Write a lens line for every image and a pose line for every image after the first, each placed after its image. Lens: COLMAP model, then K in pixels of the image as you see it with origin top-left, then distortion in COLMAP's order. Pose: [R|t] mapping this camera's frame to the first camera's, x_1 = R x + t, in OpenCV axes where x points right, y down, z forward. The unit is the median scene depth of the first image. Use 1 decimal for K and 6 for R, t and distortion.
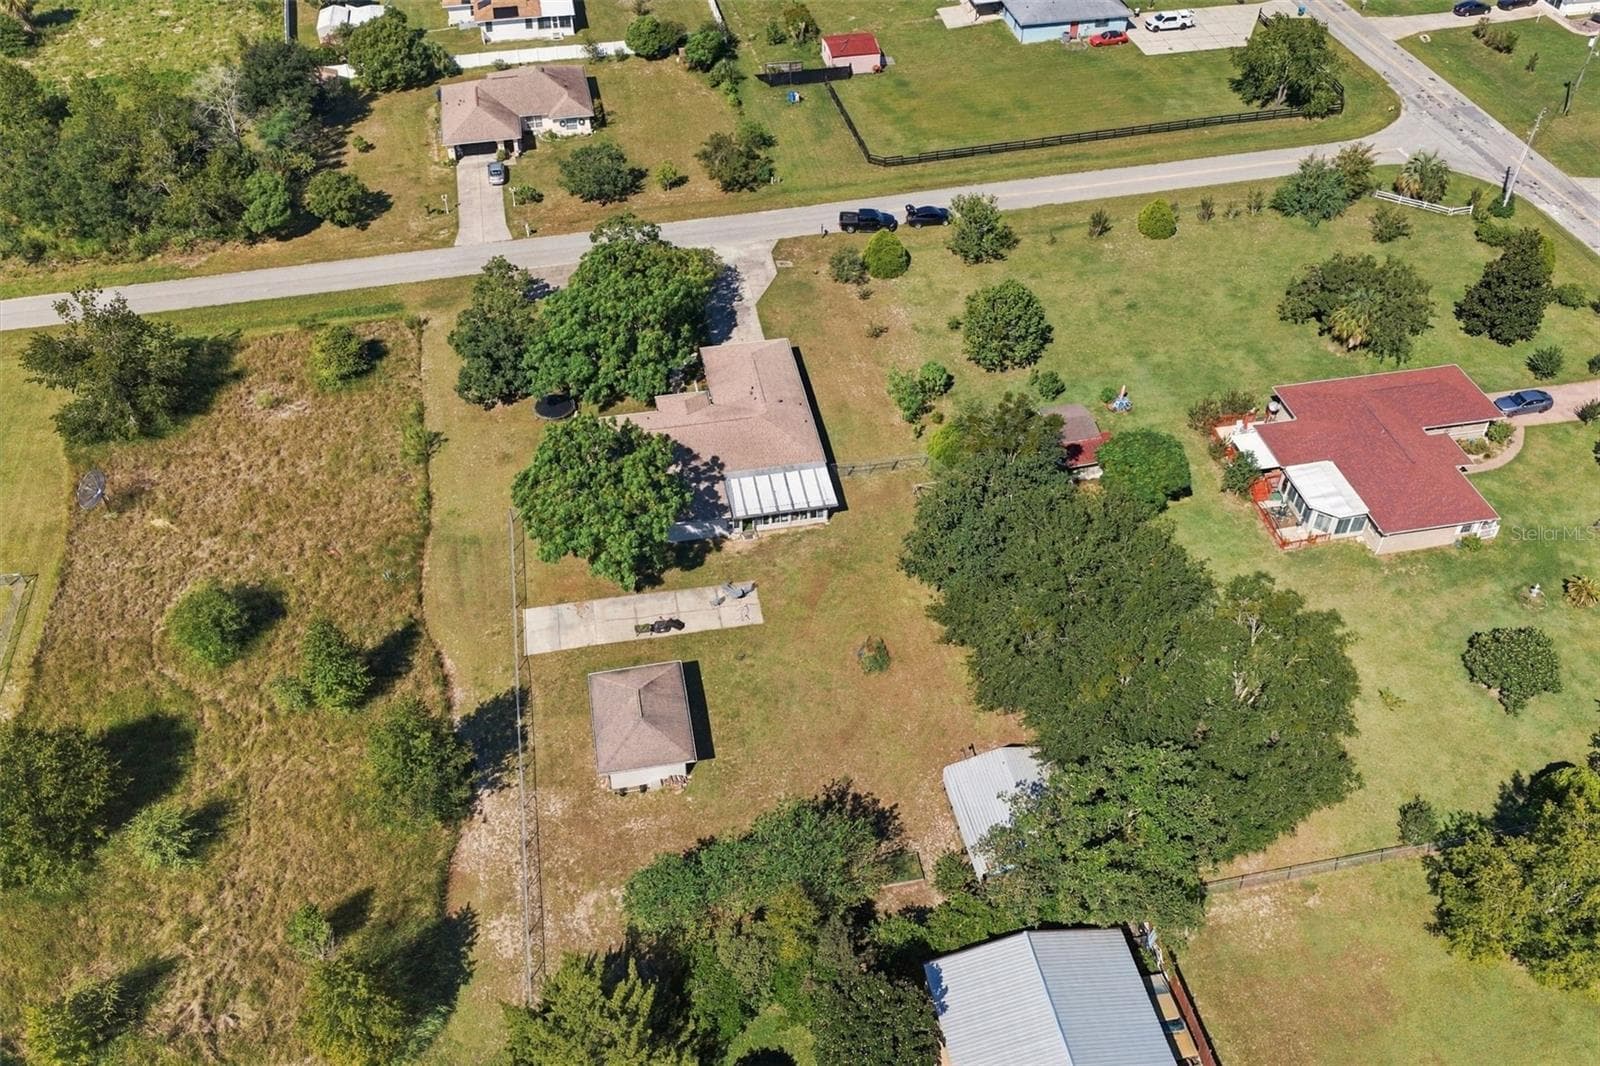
lens RADIAL K [[1324.8, 0, 800.0], [0, 1324.8, 533.0], [0, 0, 1]] dist [0.025884, -0.043268]
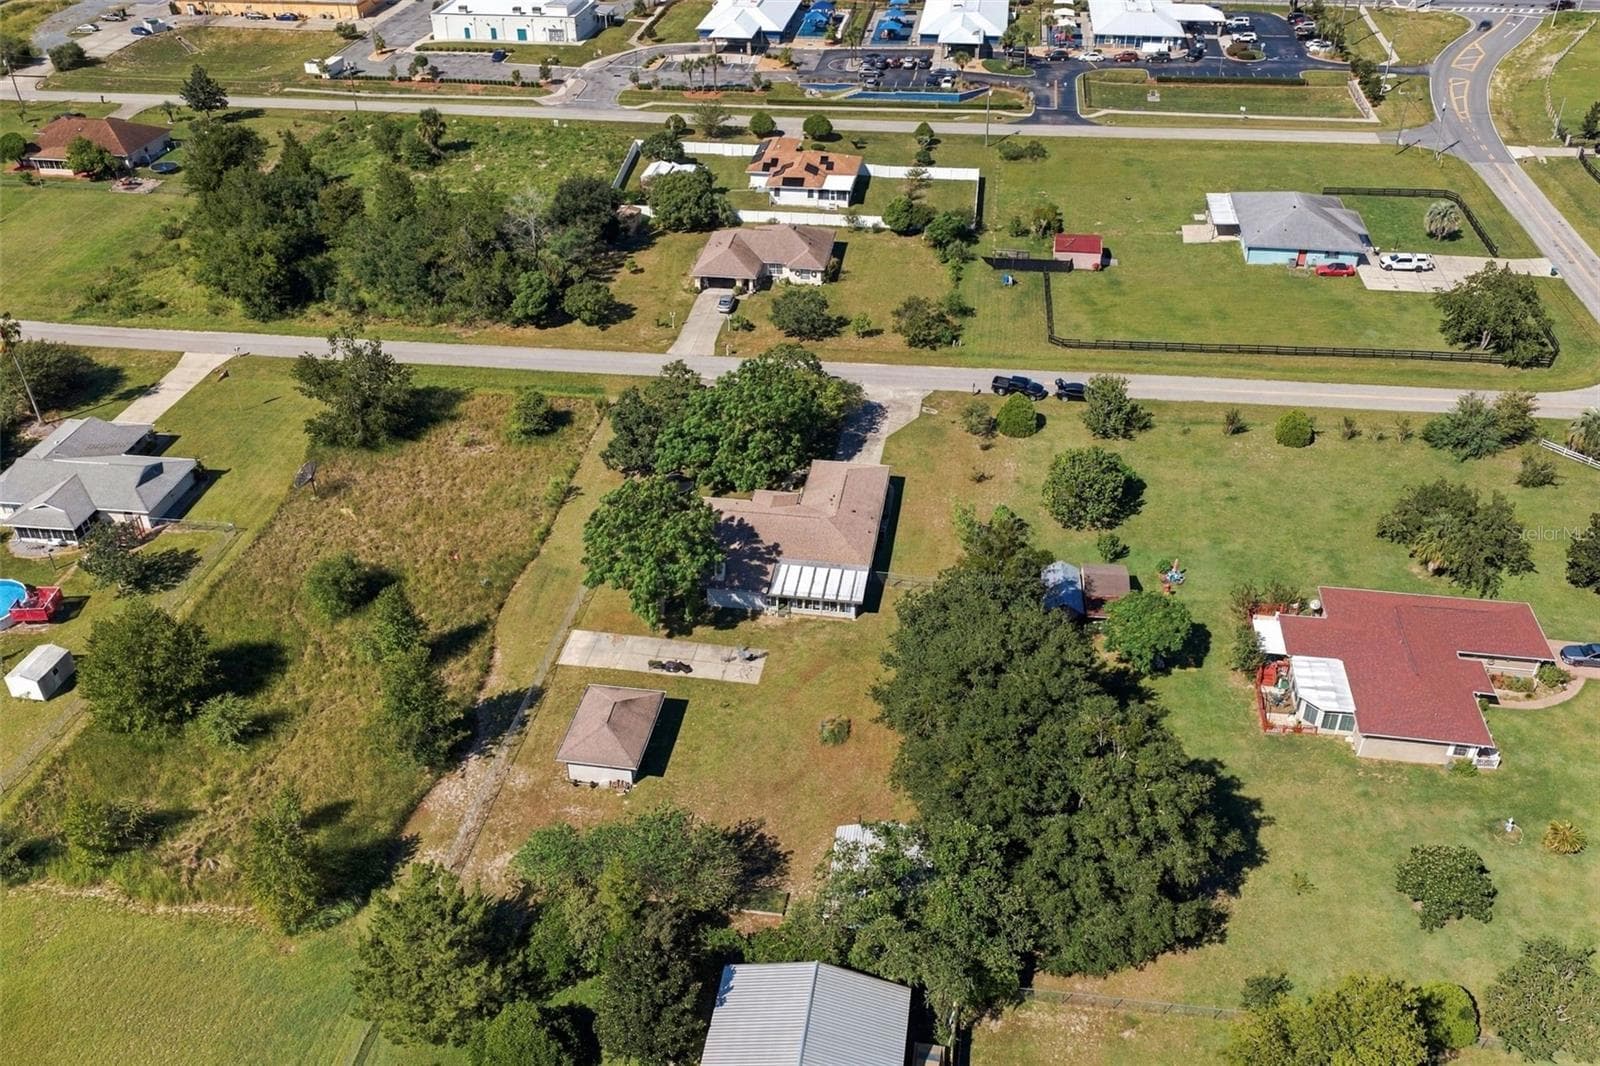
lens RADIAL K [[1324.8, 0, 800.0], [0, 1324.8, 533.0], [0, 0, 1]] dist [0.025884, -0.043268]
pose [[0.941295, 0.186613, -0.281316, 0.216717], [-0.226812, 0.966815, -0.117578, 0.049573], [0.250039, 0.174482, 0.952385, -0.058137]]
